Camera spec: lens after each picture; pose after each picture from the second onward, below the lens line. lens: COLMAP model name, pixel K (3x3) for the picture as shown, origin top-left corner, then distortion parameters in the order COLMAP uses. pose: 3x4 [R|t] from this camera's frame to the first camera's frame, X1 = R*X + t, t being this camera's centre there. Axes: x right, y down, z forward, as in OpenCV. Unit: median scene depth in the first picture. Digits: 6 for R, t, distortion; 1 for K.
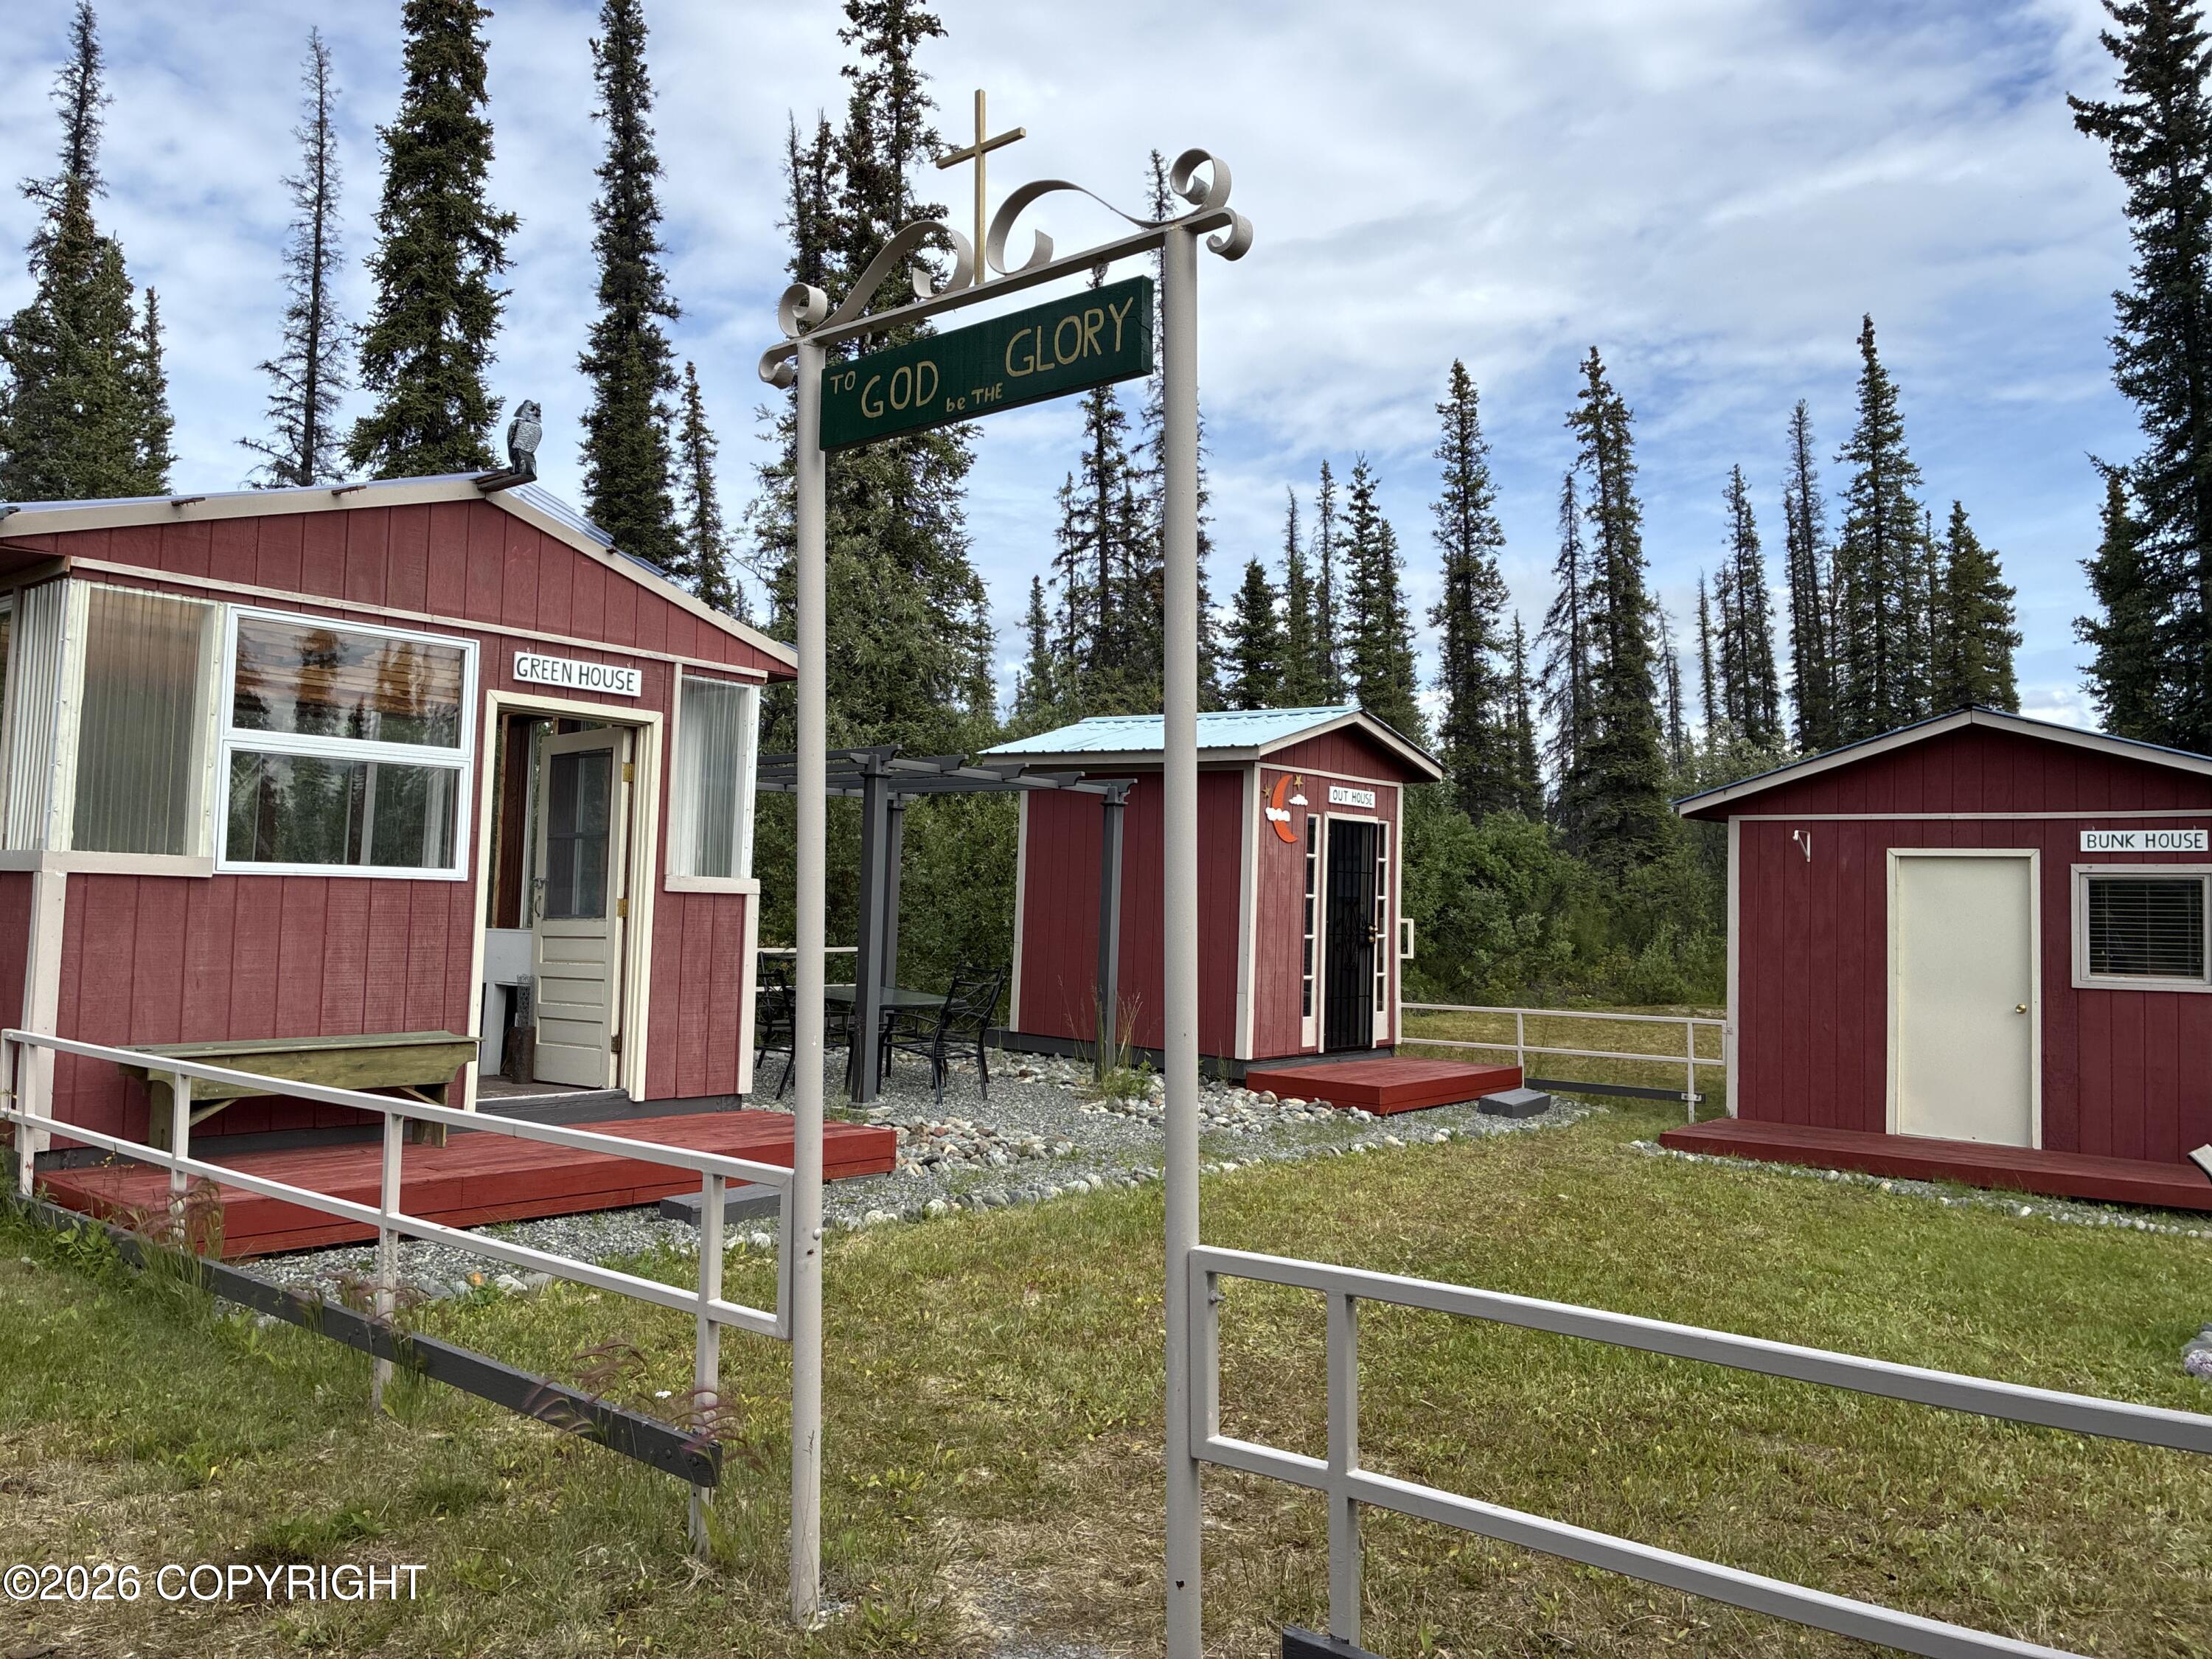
lens RADIAL K [[1671.9, 0, 1093.9], [0, 1671.9, 826.3], [0, 0, 1]] dist [0.038619, -0.032278]
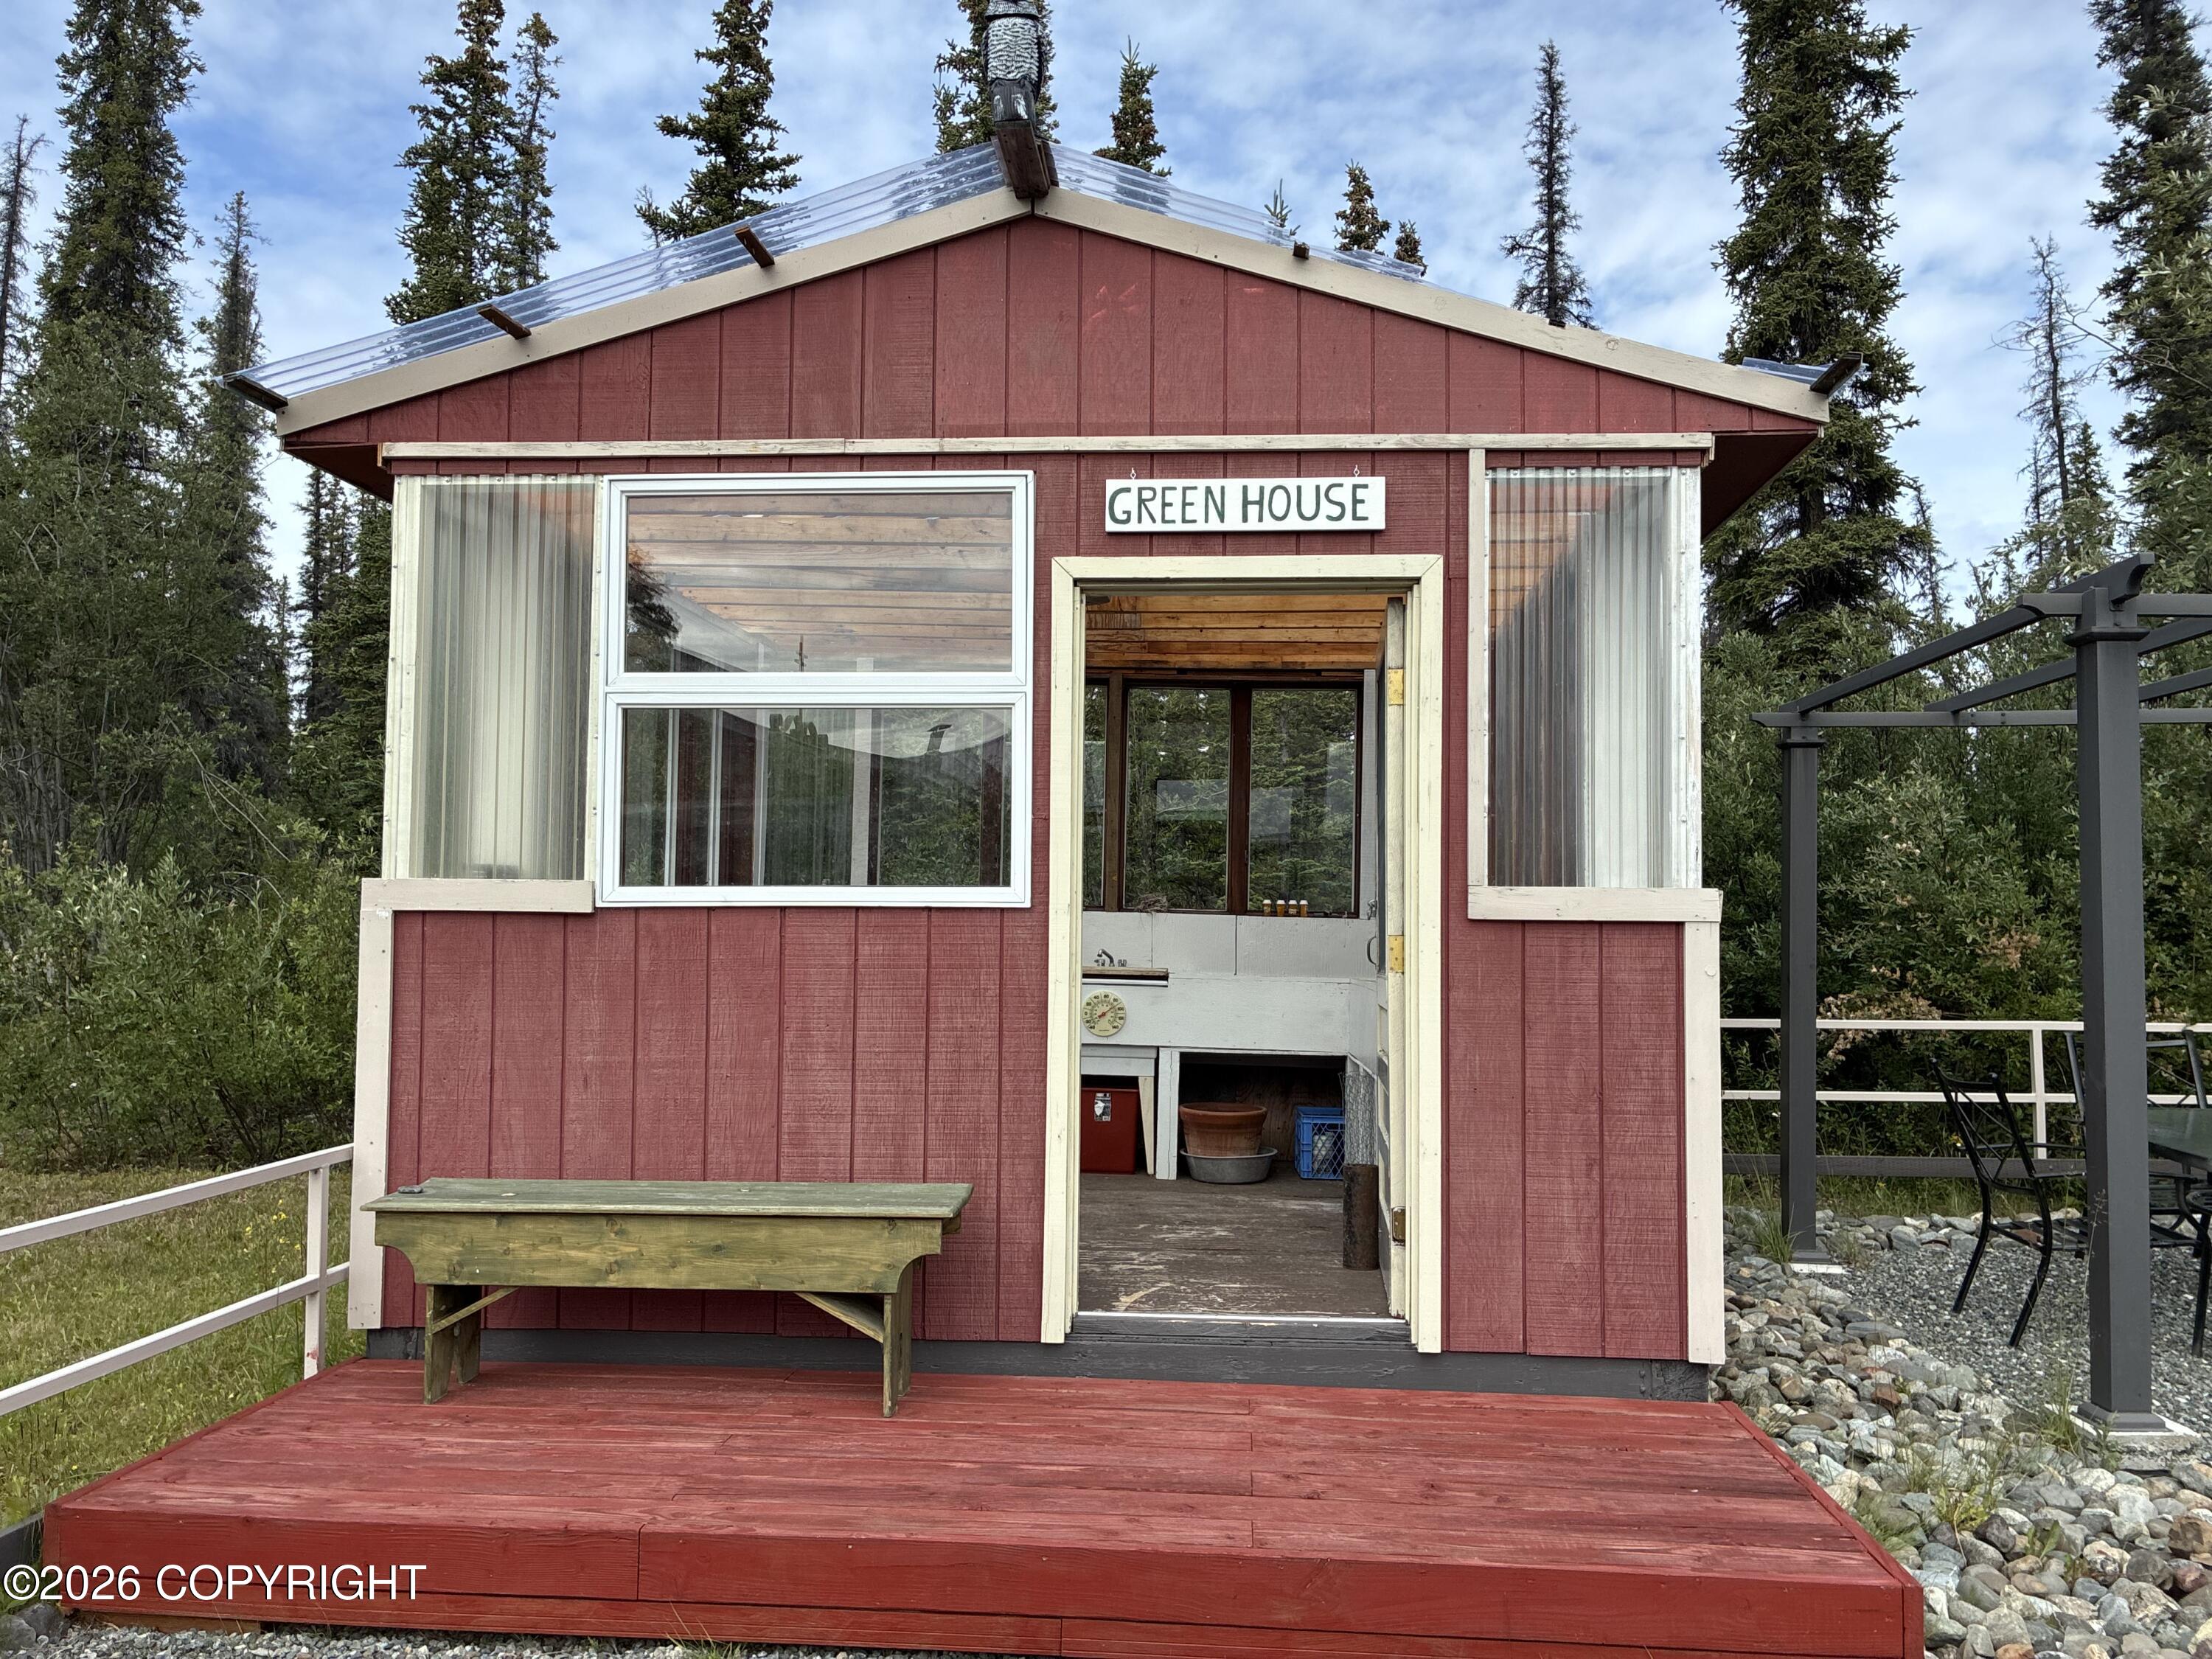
lens RADIAL K [[1671.9, 0, 1091.0], [0, 1671.9, 834.2], [0, 0, 1]] dist [0.038619, -0.032278]
pose [[0.589017, -0.061875, -0.805748, 0.073110], [0.049180, 0.997961, -0.040683, 0.028938], [0.806623, -0.015664, 0.590859, 0.636193]]
